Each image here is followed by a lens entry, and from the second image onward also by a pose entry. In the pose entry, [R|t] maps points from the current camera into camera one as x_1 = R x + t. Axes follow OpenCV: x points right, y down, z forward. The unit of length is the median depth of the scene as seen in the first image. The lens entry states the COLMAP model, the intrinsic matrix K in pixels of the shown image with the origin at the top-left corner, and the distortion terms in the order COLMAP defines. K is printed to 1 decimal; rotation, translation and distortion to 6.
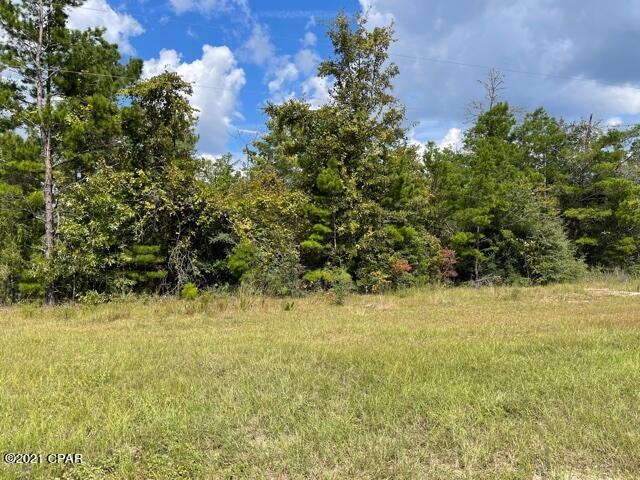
lens RADIAL K [[477.1, 0, 320.0], [0, 477.1, 240.0], [0, 0, 1]] dist [0.075118, -0.104425]
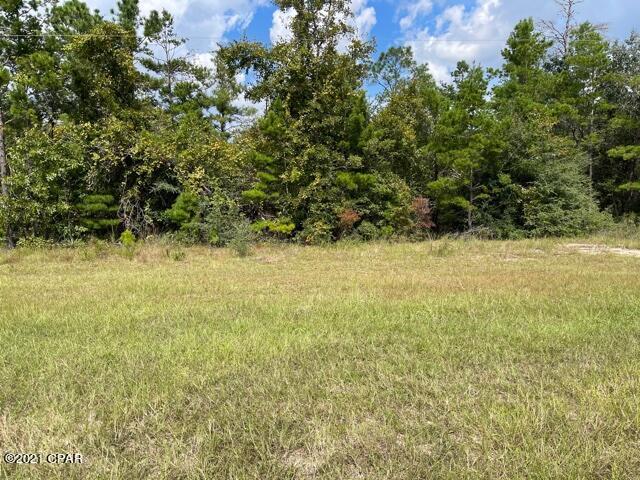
lens RADIAL K [[477.1, 0, 320.0], [0, 477.1, 240.0], [0, 0, 1]] dist [0.075118, -0.104425]
pose [[0.963959, 0.020345, -0.265270, 0.371720], [0.008734, 0.994114, 0.107985, -0.000202], [0.265906, -0.106410, 0.958108, 0.092766]]
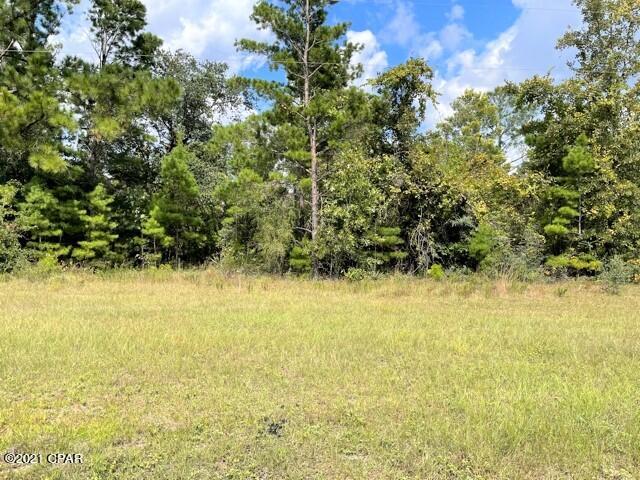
lens RADIAL K [[477.1, 0, 320.0], [0, 477.1, 240.0], [0, 0, 1]] dist [0.075118, -0.104425]
pose [[0.959239, 0.020195, -0.281874, -0.198236], [-0.010817, 0.999336, 0.034787, 0.003883], [0.282390, -0.030320, 0.958820, -0.047049]]
